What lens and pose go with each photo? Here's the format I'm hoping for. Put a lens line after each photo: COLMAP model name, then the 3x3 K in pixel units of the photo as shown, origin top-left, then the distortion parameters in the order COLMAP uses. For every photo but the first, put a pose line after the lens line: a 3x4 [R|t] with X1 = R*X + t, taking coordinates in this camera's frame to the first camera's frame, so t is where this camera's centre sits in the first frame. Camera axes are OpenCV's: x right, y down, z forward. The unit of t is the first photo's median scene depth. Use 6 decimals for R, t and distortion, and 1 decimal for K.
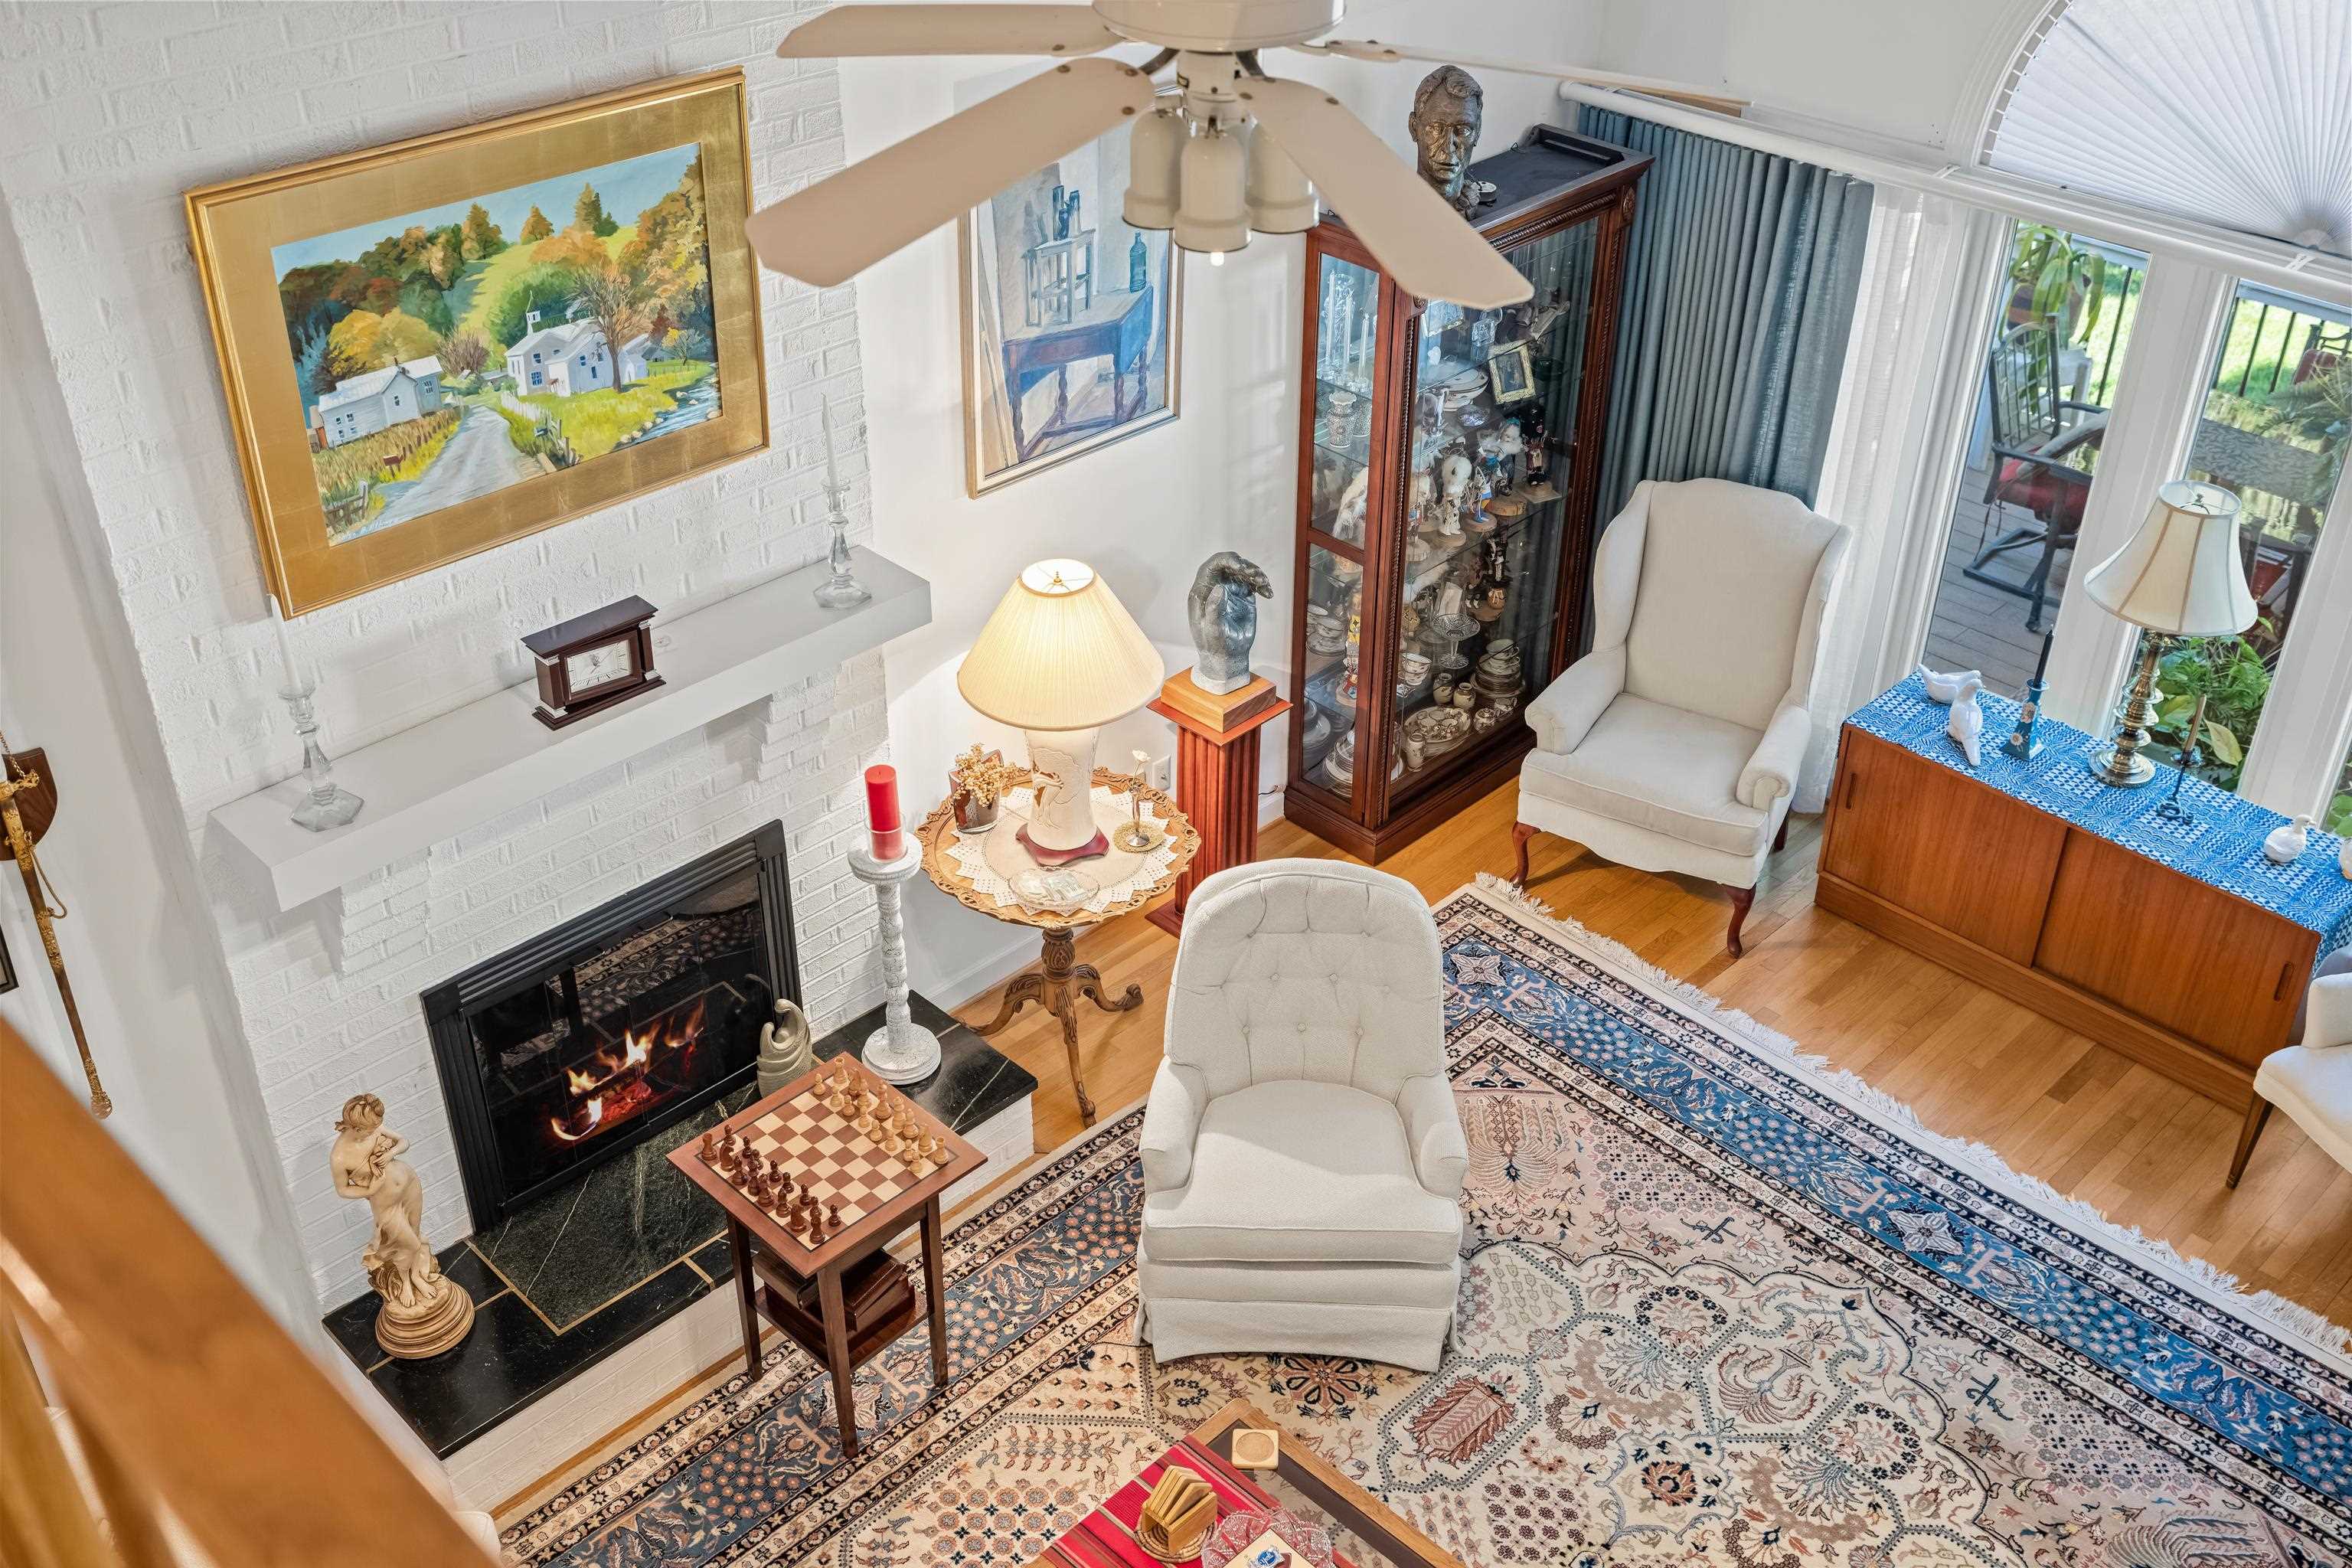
lens RADIAL K [[2294.6, 0, 1173.6], [0, 2294.6, 781.3], [0, 0, 1]] dist [0.002283, 0.000000]
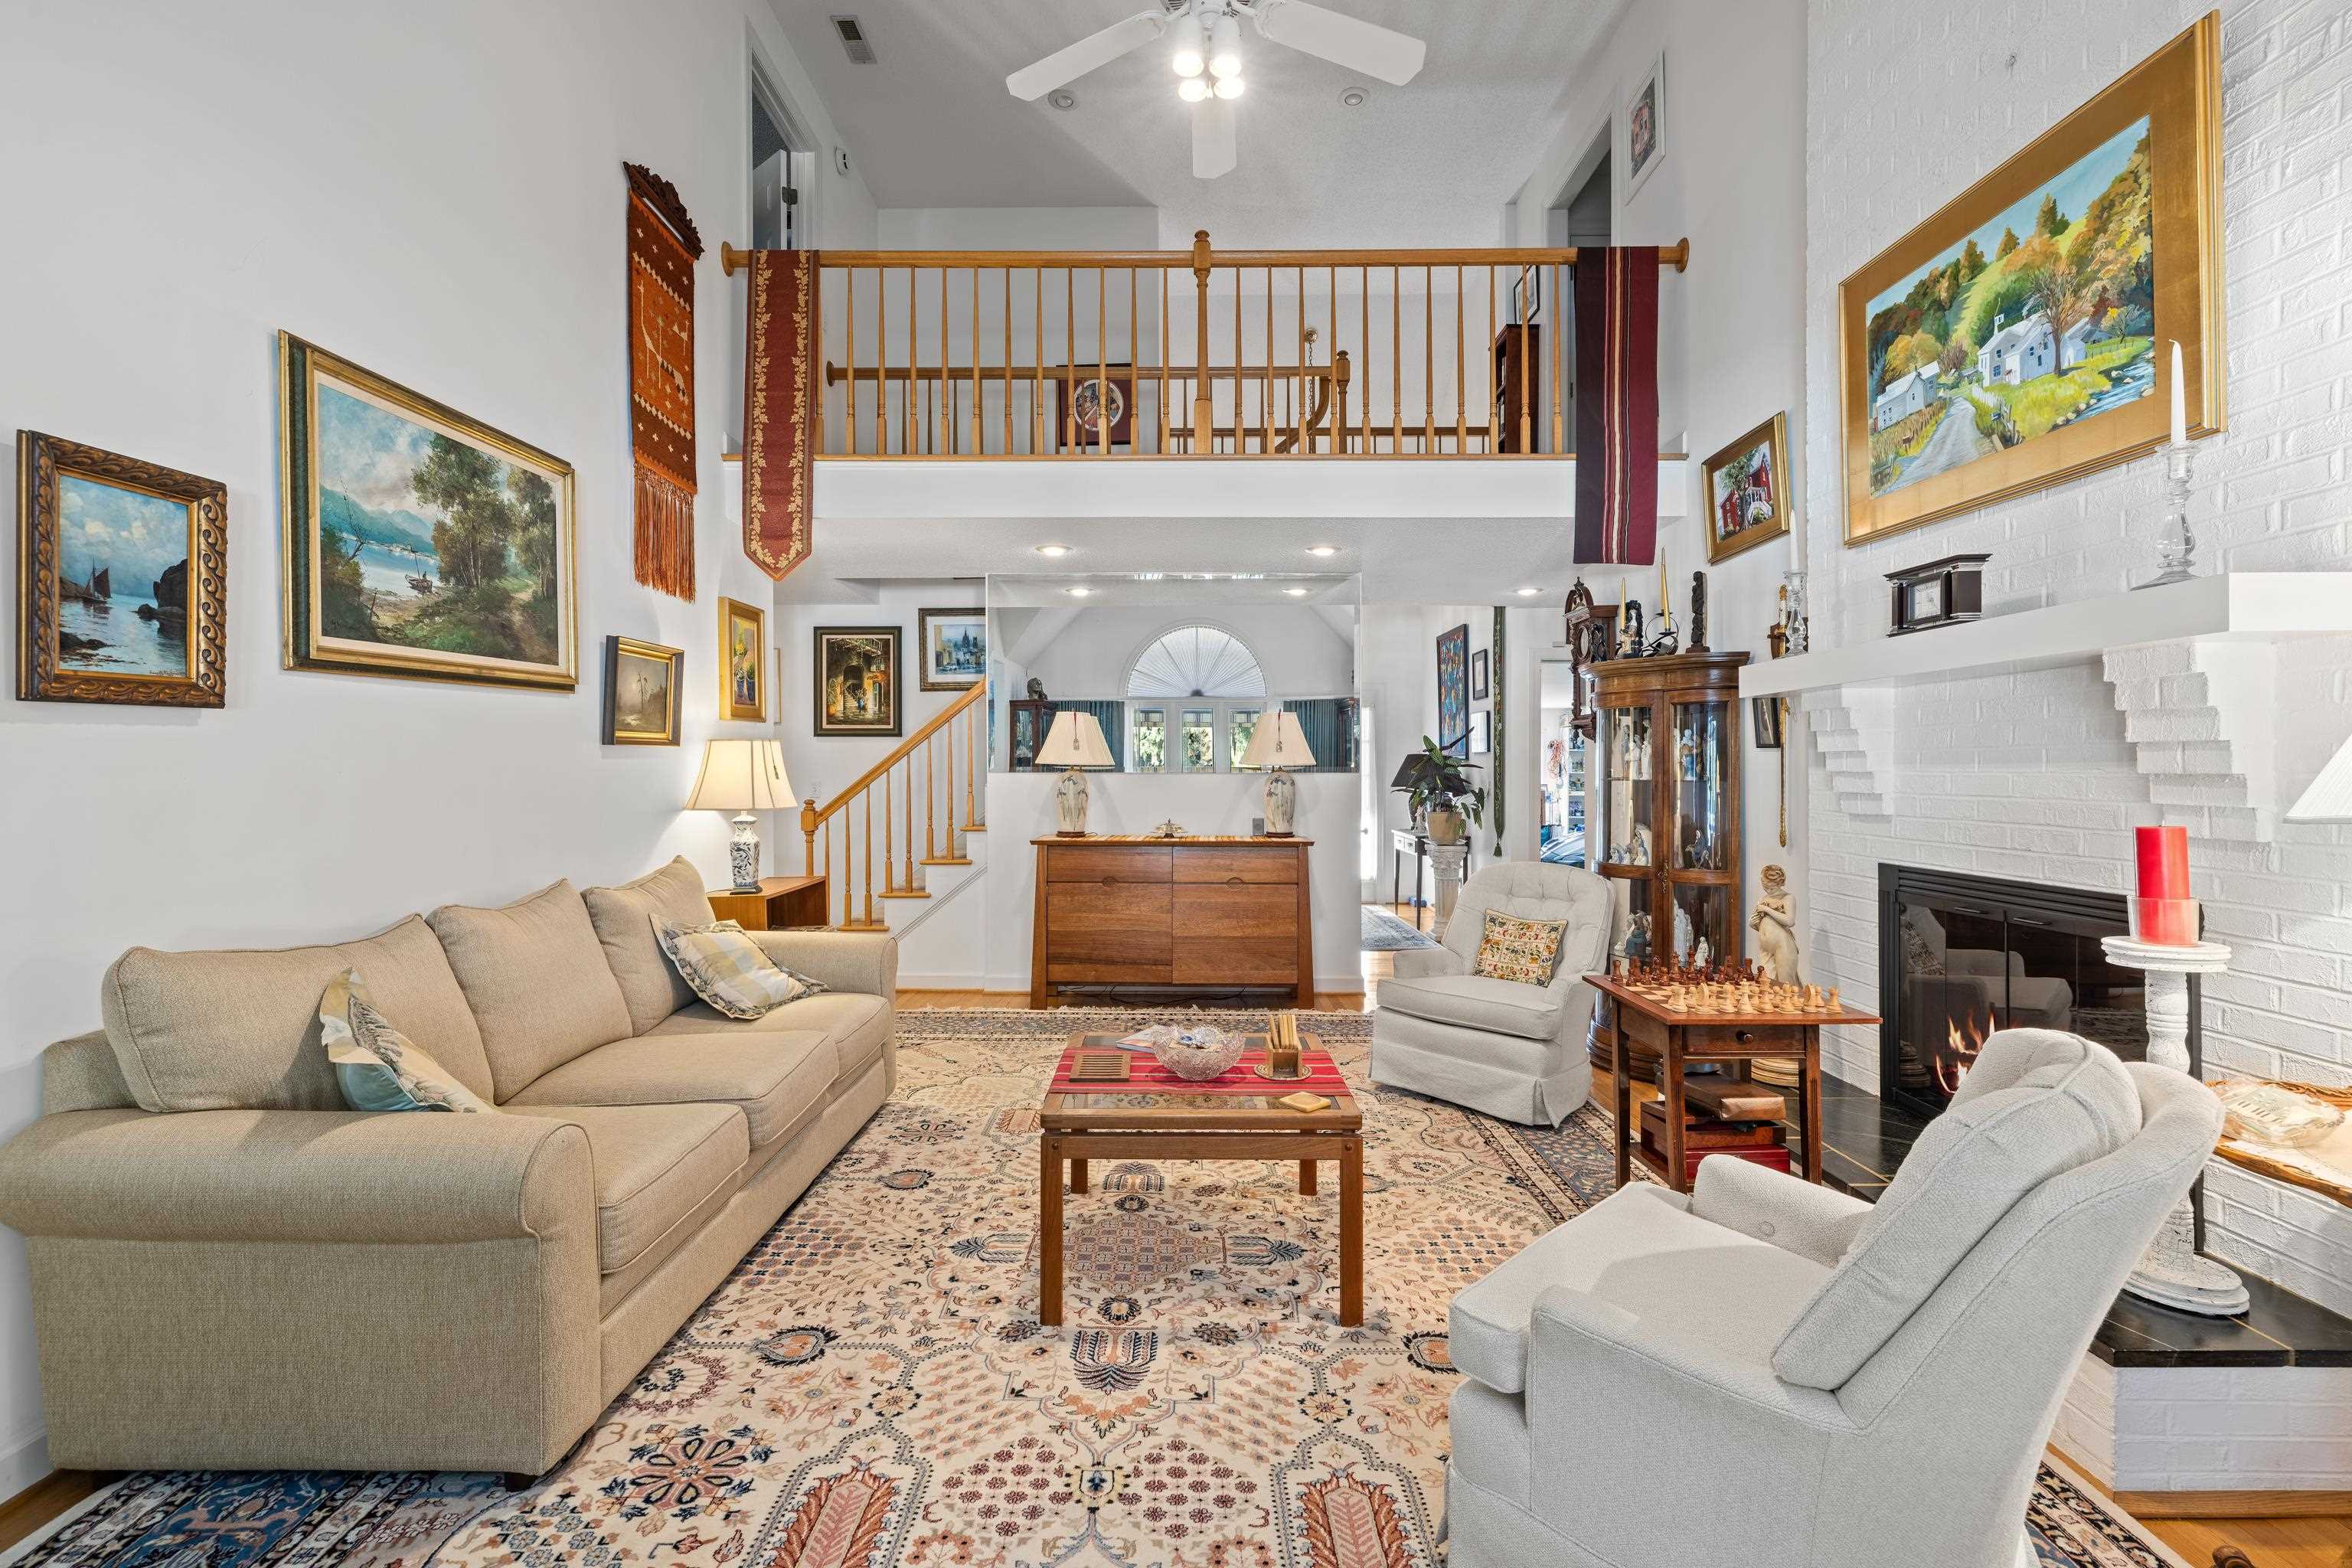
lens RADIAL K [[1004.8, 0, 1170.7], [0, 1004.8, 777.0], [0, 0, 1]] dist [0.001523, 0.000098]
pose [[-0.713429, 0.000167, -0.700727, 0.454420], [-0.388004, 0.832611, 0.395236, -0.027698], [0.583499, 0.553858, -0.593944, 1.190540]]
